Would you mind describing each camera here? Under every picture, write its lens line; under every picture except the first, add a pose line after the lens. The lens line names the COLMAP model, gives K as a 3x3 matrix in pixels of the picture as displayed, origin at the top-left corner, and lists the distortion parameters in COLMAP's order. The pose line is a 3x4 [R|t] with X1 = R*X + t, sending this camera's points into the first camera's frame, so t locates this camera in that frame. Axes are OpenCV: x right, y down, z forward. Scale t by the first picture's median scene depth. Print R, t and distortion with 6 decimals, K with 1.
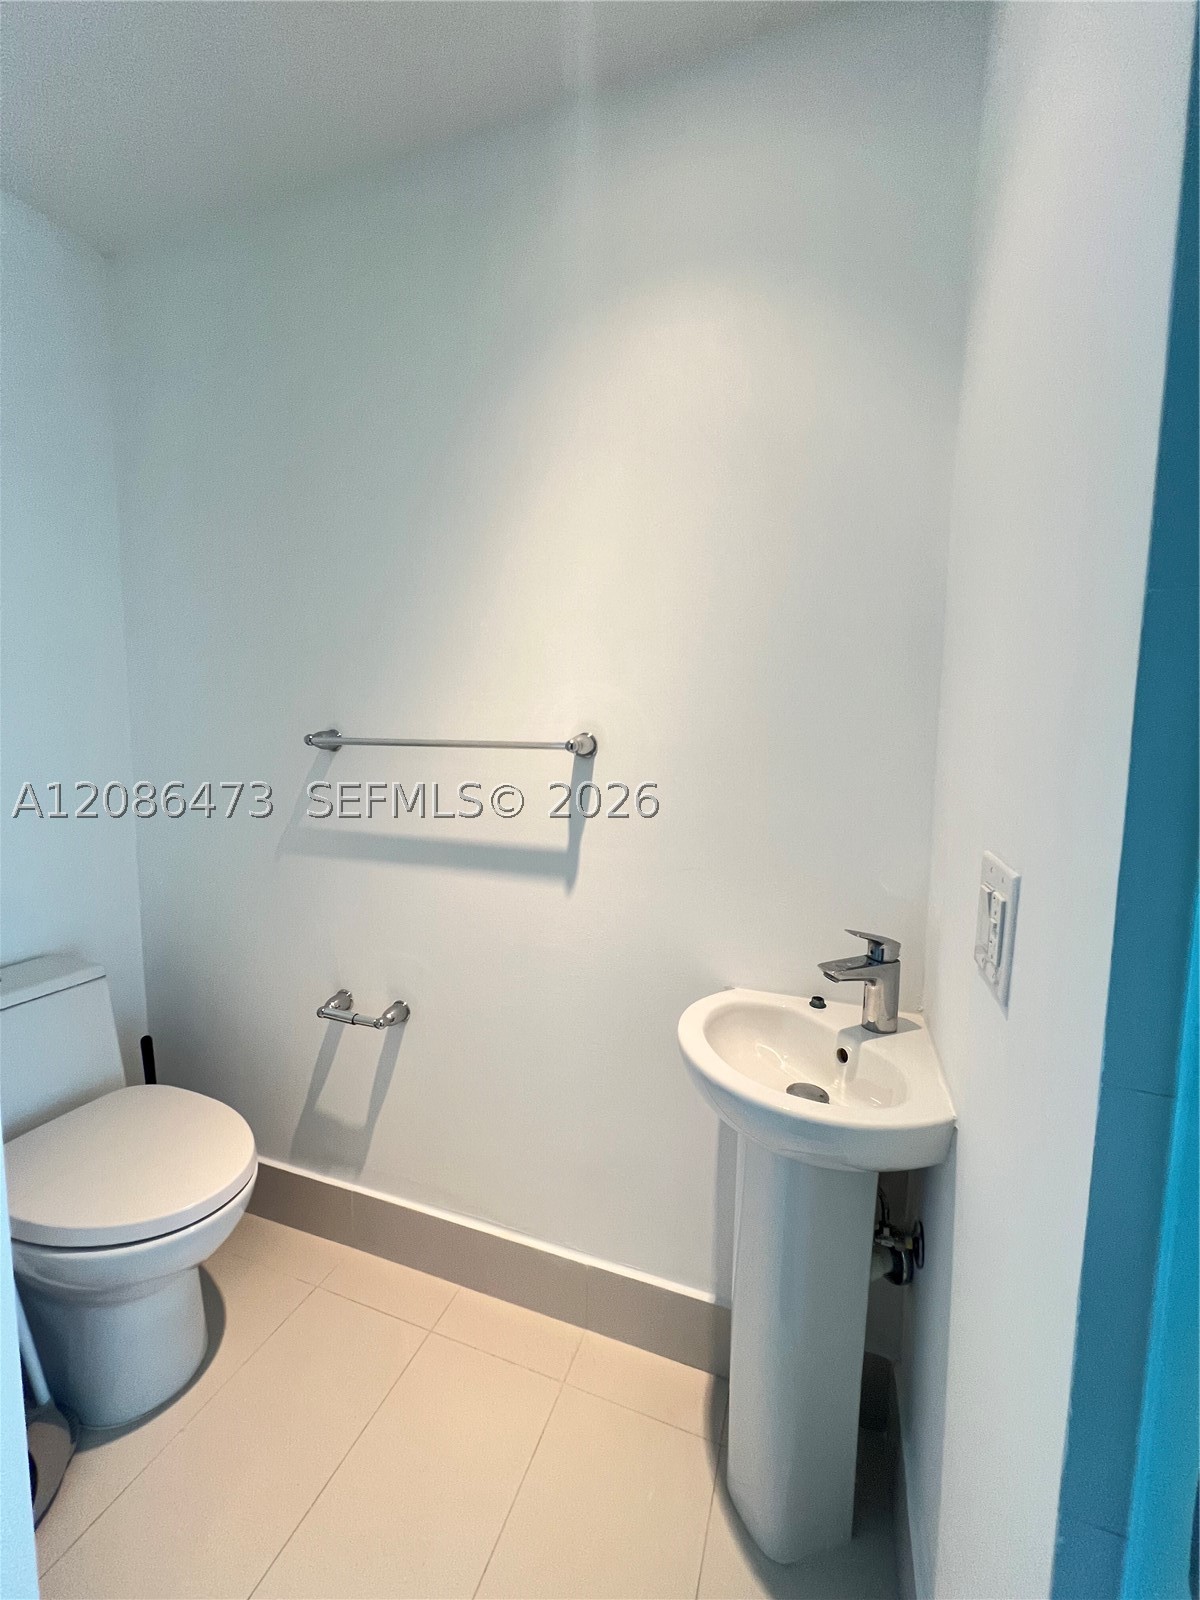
lens RADIAL K [[637.3, 0, 598.3], [0, 637.3, 804.9], [0, 0, 1]] dist [-0.001668, 0.000115]
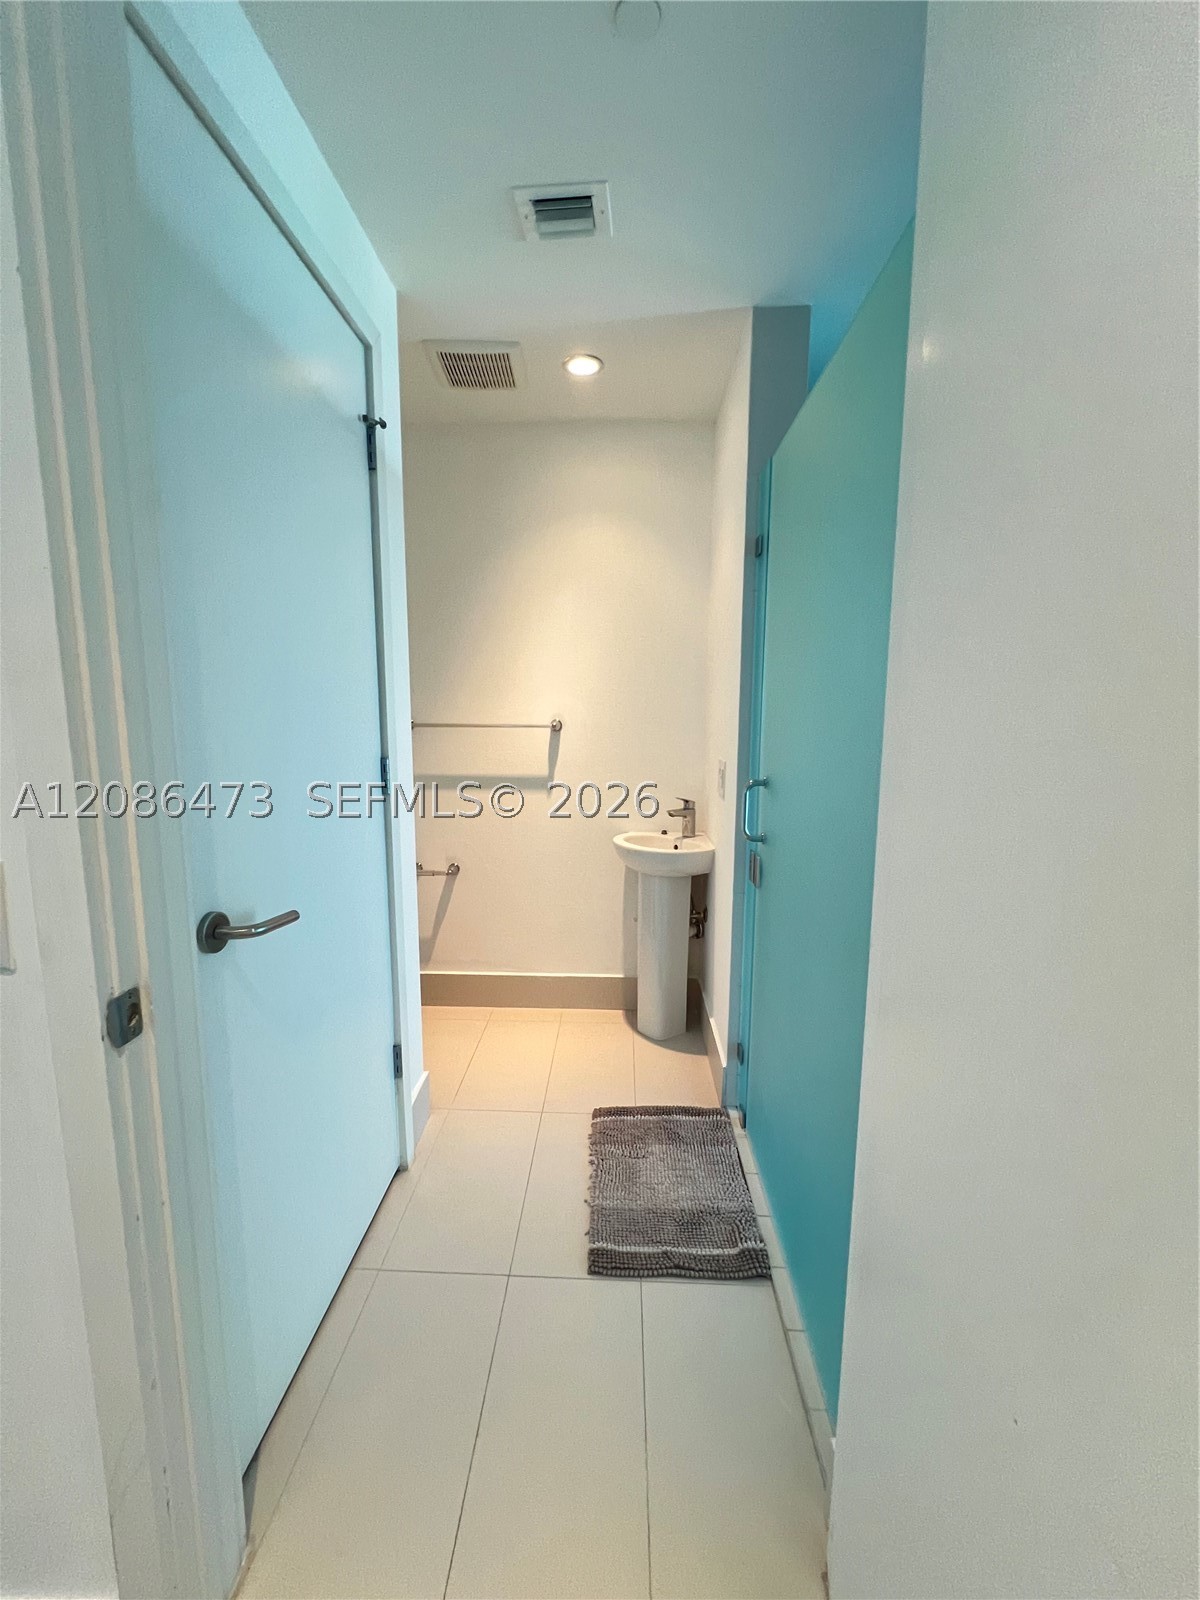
lens RADIAL K [[637.3, 0, 596.8], [0, 637.3, 800.7], [0, 0, 1]] dist [-0.001668, 0.000115]
pose [[0.952728, -0.047009, 0.300165, -0.664649], [0.038886, 0.998699, 0.032983, 0.111957], [-0.301325, -0.019752, 0.953317, -1.309846]]
